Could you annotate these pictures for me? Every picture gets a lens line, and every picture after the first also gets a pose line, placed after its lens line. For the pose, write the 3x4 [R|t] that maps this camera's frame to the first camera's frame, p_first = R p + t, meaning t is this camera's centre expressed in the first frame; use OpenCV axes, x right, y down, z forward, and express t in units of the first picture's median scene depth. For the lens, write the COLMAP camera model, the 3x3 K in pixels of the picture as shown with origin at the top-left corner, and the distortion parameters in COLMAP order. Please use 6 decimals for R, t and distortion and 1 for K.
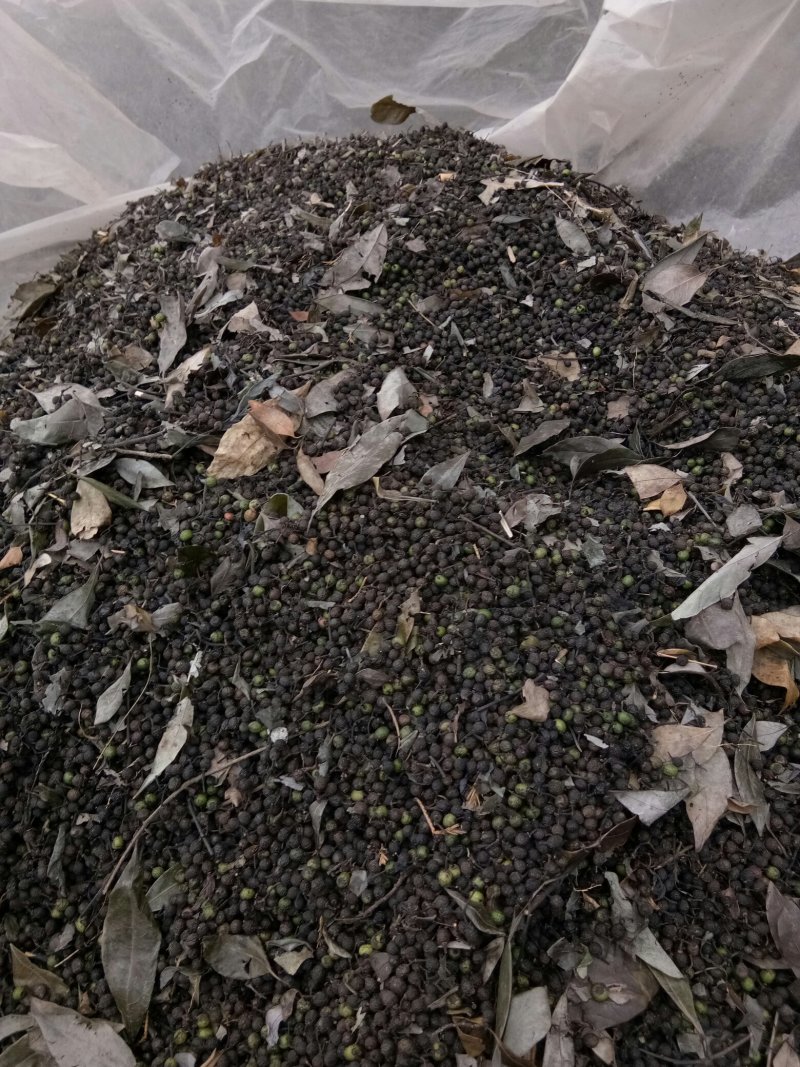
lens RADIAL K [[868.6, 0, 397.4], [0, 868.6, 532.8], [0, 0, 1]] dist [0.132455, -0.221290]
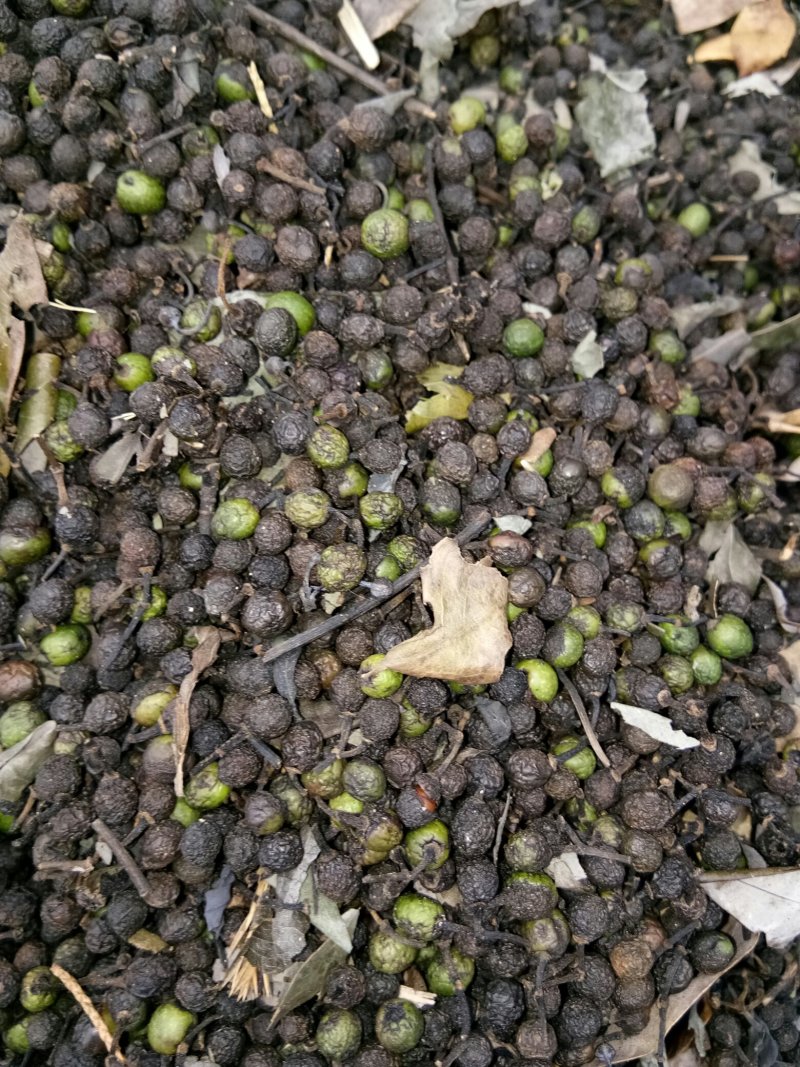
lens RADIAL K [[868.6, 0, 397.4], [0, 868.6, 532.8], [0, 0, 1]] dist [0.132455, -0.221290]
pose [[0.983574, -0.041066, 0.175770, 0.082815], [-0.013105, 0.954961, 0.296442, 0.078427], [-0.180027, -0.293876, 0.938737, 0.710406]]
